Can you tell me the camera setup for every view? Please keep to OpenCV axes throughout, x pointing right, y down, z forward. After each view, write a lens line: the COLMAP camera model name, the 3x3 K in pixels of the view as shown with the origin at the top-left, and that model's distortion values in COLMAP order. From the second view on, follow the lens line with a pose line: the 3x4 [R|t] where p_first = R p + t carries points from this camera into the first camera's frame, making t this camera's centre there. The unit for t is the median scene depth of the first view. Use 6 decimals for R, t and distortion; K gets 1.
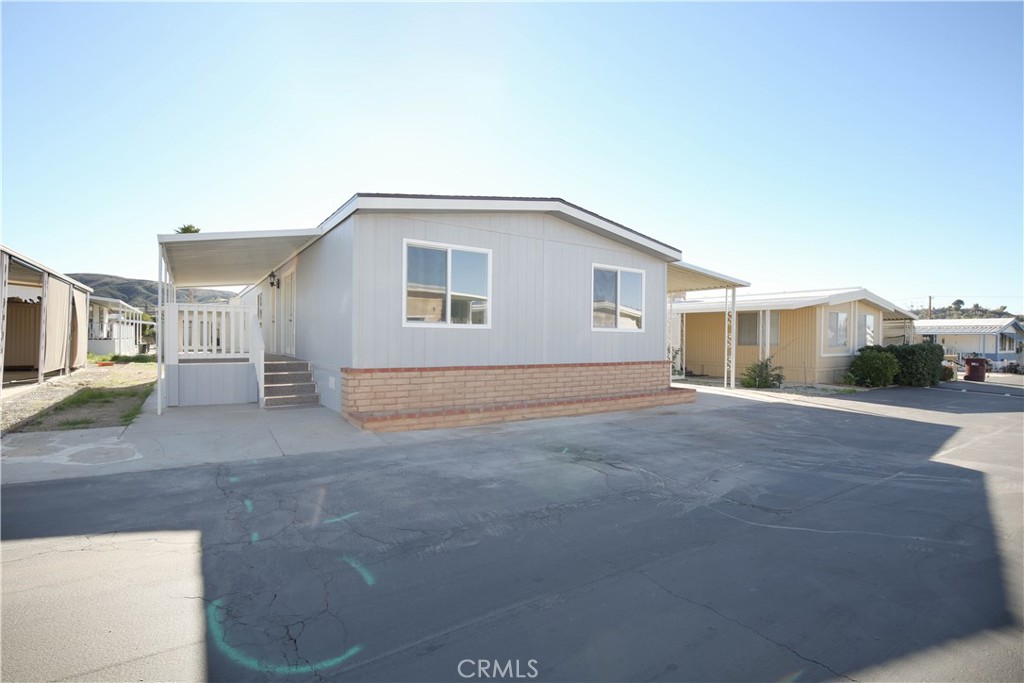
lens RADIAL K [[477.4, 0, 512.0], [0, 477.4, 341.5], [0, 0, 1]] dist [-0.025246, -0.000112]
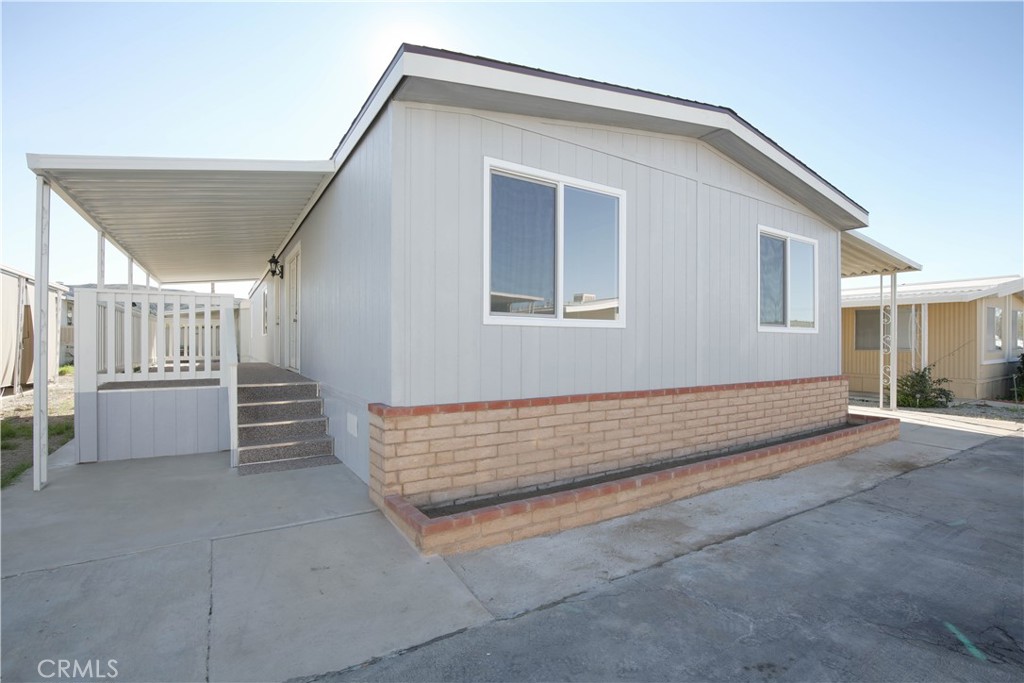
lens RADIAL K [[468.2, 0, 512.0], [0, 468.2, 341.5], [0, 0, 1]] dist [-0.030601, -0.000100]
pose [[0.999293, -0.006894, -0.036966, -0.150970], [0.006519, 0.999926, -0.010273, -0.004734], [0.037035, 0.010025, 0.999264, 0.407475]]
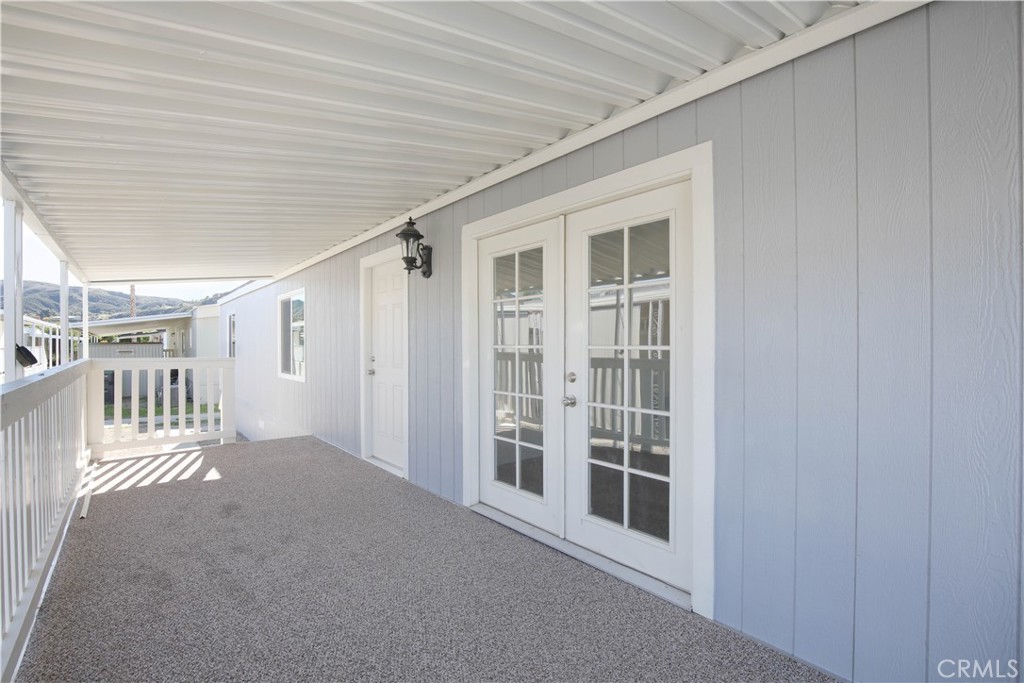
lens RADIAL K [[468.2, 0, 512.0], [0, 468.2, 341.5], [0, 0, 1]] dist [-0.030601, -0.000100]
pose [[0.995042, -0.011287, 0.098815, -0.662601], [0.012518, 0.999851, -0.011847, -0.093615], [-0.098667, 0.013025, 0.995035, 0.984830]]
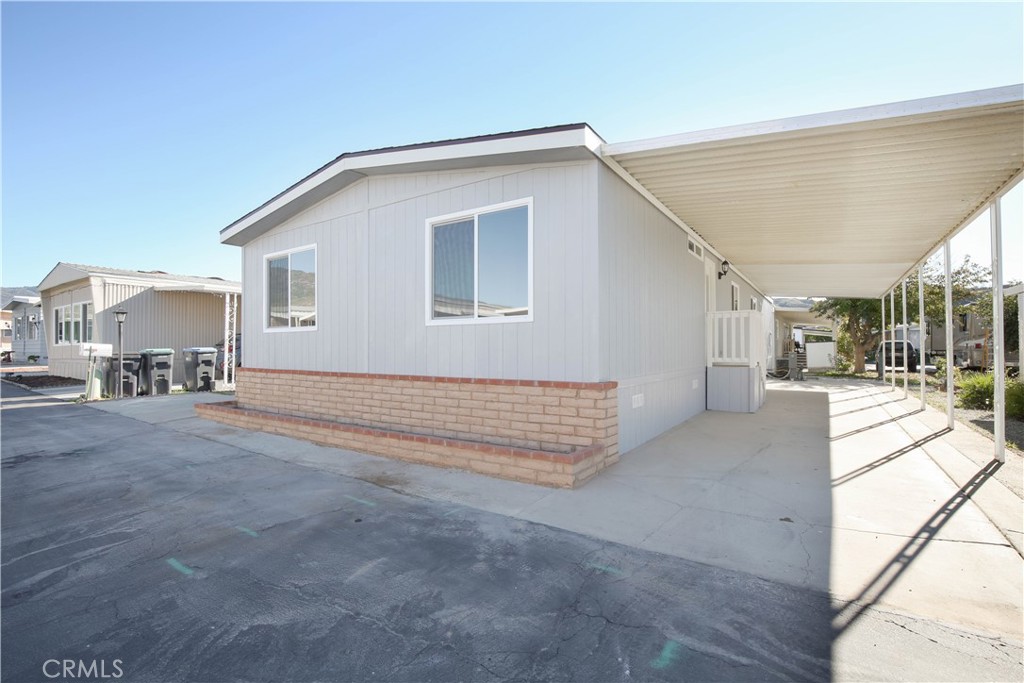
lens RADIAL K [[468.2, 0, 512.0], [0, 468.2, 341.5], [0, 0, 1]] dist [-0.030601, -0.000100]
pose [[0.373061, -0.023103, -0.927519, 0.862484], [0.003389, 0.999717, -0.023539, 0.015619], [0.927801, 0.005638, 0.373034, 0.959322]]
